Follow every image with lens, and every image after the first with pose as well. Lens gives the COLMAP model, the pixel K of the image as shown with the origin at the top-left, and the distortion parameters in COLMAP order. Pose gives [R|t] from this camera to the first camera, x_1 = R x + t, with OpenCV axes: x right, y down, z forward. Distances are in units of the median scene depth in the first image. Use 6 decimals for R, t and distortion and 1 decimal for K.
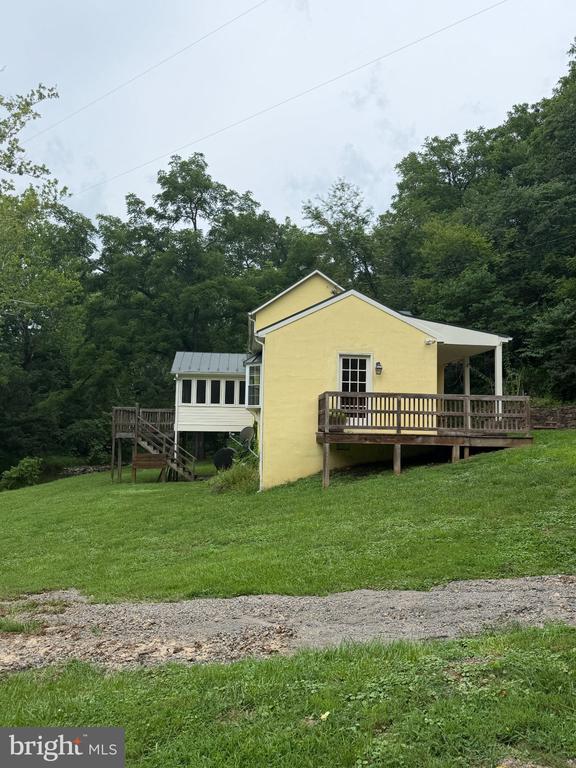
lens RADIAL K [[601.7, 0, 288.0], [0, 601.7, 384.0], [0, 0, 1]] dist [0.001408, -0.002849]
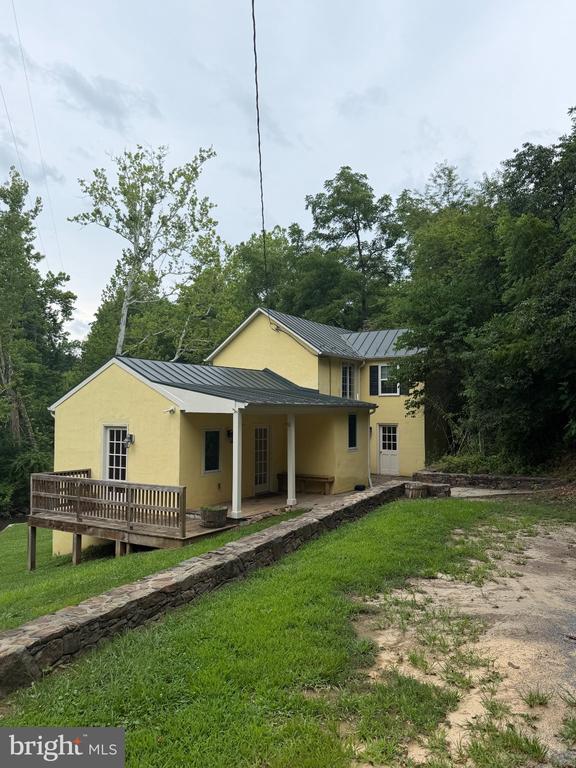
lens RADIAL K [[601.7, 0, 288.0], [0, 601.7, 384.0], [0, 0, 1]] dist [0.001408, -0.002849]
pose [[0.797263, -0.047687, -0.601745, 0.898046], [0.059099, 0.998252, -0.000808, -0.097590], [0.600732, -0.034918, 0.798688, 0.399760]]
